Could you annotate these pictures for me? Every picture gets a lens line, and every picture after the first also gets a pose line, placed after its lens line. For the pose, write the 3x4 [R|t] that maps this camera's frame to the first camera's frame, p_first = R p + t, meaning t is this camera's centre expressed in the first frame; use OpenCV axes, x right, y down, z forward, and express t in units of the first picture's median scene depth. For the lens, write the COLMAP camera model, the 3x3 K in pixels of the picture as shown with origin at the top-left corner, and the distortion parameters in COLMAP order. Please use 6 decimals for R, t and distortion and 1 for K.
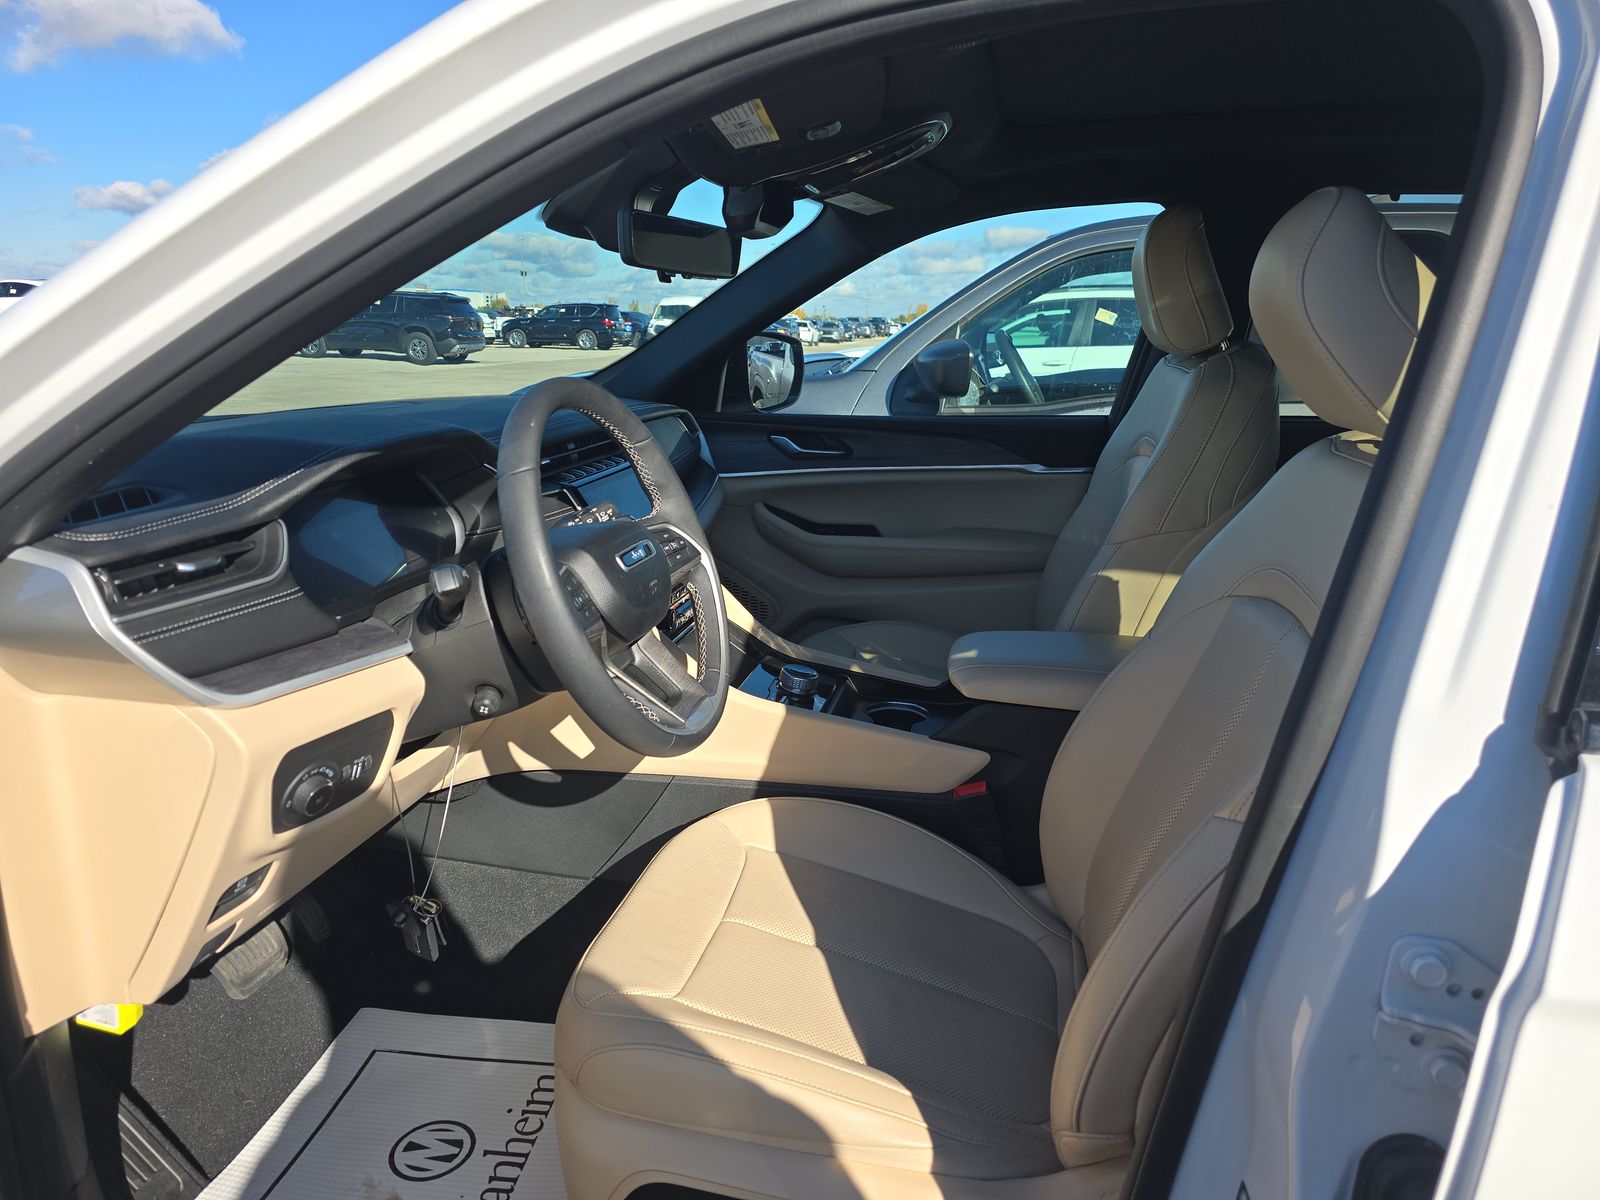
lens RADIAL K [[1071.1, 0, 800.0], [0, 1071.1, 600.0], [0, 0, 1]] dist [0.201140, -0.000729]
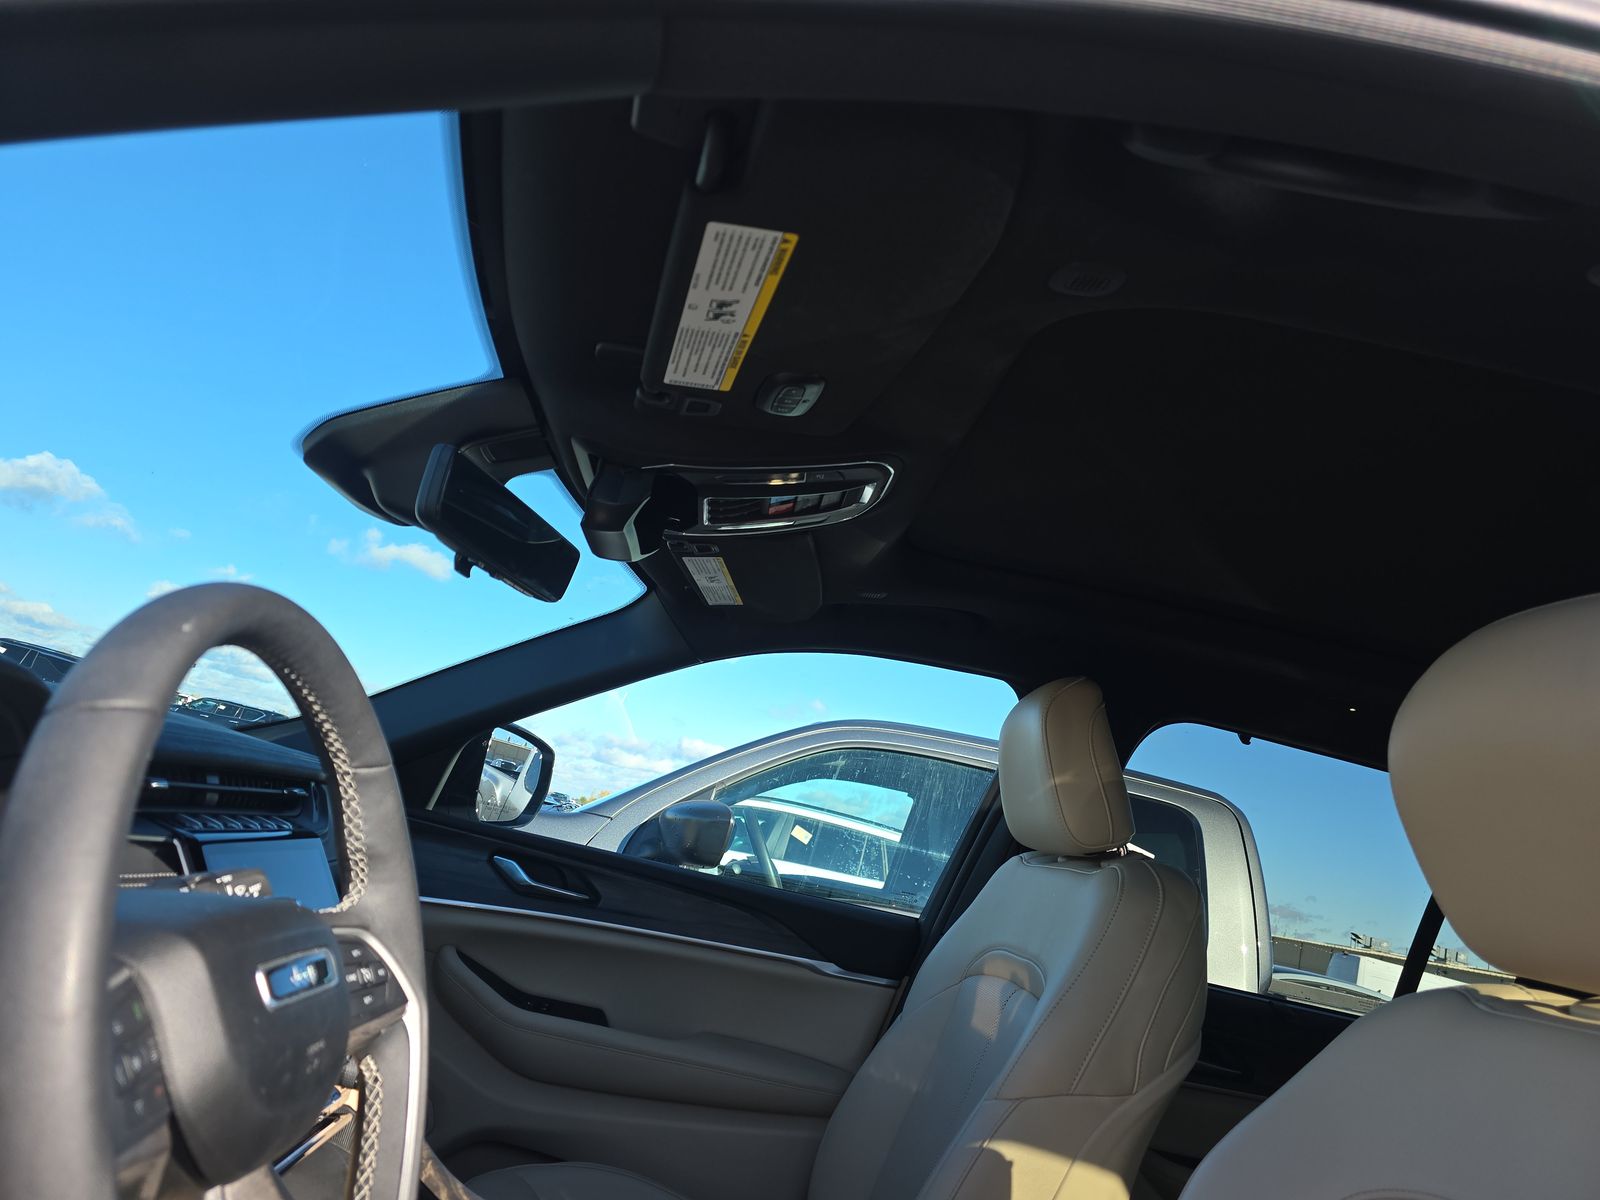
lens RADIAL K [[1111.1, 0, 800.0], [0, 1111.1, 600.0], [0, 0, 1]] dist [0.067160, -0.003059]
pose [[0.939710, 0.256727, 0.225914, -0.071848], [-0.136127, 0.886841, -0.441568, 0.000834], [-0.313713, 0.384193, 0.868320, 0.312507]]
